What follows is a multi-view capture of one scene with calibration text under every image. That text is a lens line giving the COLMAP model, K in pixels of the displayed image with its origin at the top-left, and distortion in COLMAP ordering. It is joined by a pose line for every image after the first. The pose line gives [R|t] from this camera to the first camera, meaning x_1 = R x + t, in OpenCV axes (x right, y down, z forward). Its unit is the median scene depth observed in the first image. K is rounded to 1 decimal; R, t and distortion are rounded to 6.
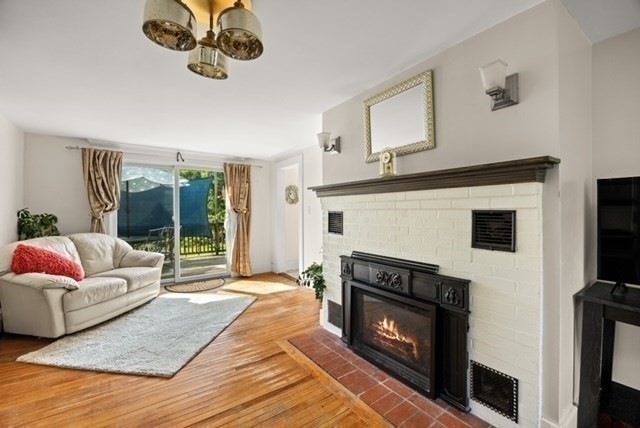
lens RADIAL K [[267.2, 0, 320.0], [0, 267.2, 214.0], [0, 0, 1]] dist [0.001119, 0.000096]
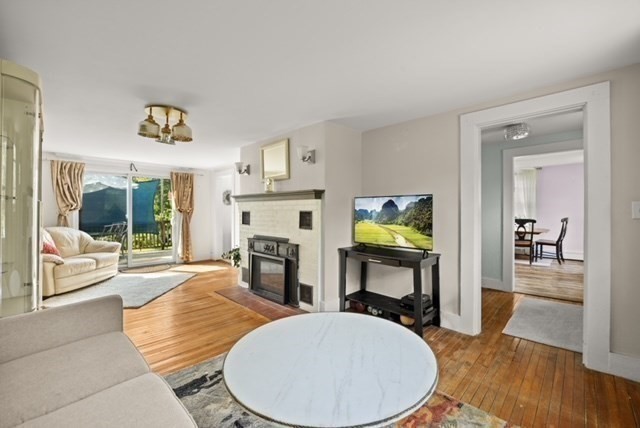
lens RADIAL K [[274.2, 0, 320.0], [0, 274.2, 214.0], [0, 0, 1]] dist [-0.002400, -0.000172]
pose [[0.986758, 0.004810, 0.162130, 0.225933], [-0.004563, 0.999988, -0.001895, 0.008191], [-0.162137, 0.001130, 0.986768, -0.690903]]
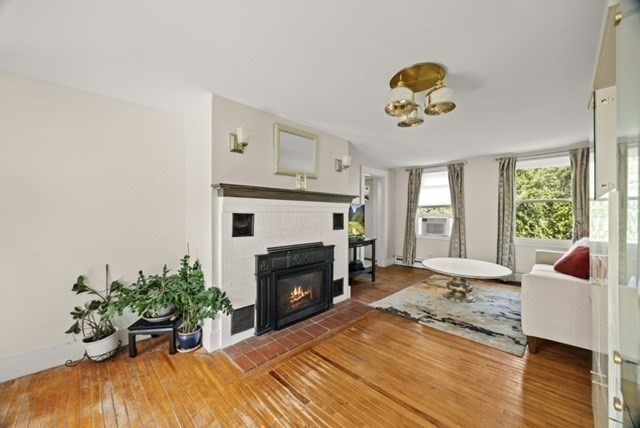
lens RADIAL K [[244.6, 0, 320.0], [0, 244.6, 214.0], [0, 0, 1]] dist [-0.000450, -0.000005]
pose [[-0.156705, -0.007237, 0.987619, -0.850576], [0.001933, 0.999969, 0.007635, -0.012599], [-0.987644, 0.003105, -0.156686, 0.853717]]
